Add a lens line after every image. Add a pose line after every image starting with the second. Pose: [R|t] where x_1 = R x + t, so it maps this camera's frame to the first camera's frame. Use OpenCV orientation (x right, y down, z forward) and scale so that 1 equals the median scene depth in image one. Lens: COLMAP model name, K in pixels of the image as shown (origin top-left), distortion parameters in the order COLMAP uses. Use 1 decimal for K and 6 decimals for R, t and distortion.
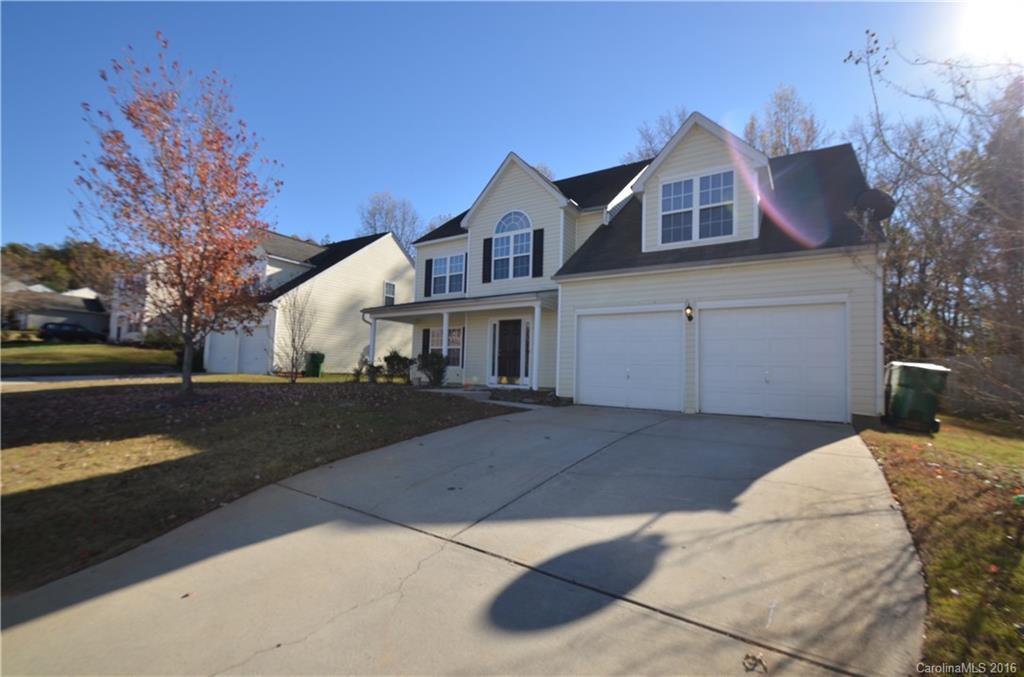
lens RADIAL K [[444.3, 0, 515.1], [0, 444.3, 347.4], [0, 0, 1]] dist [-0.000484, -0.000432]
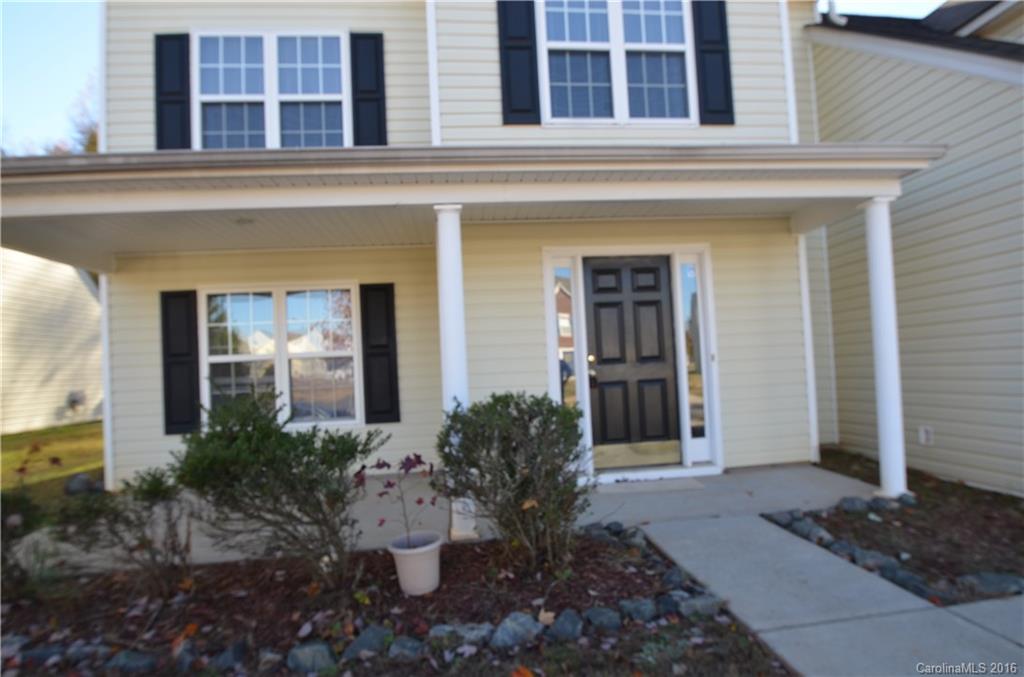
lens RADIAL K [[536.8, 0, 524.7], [0, 536.8, 348.1], [0, 0, 1]] dist [-0.022088, -0.000134]
pose [[0.768027, -0.051377, 0.638353, -0.300488], [0.031882, 0.998608, 0.042014, -0.016297], [-0.639623, -0.011916, 0.768596, 0.757833]]
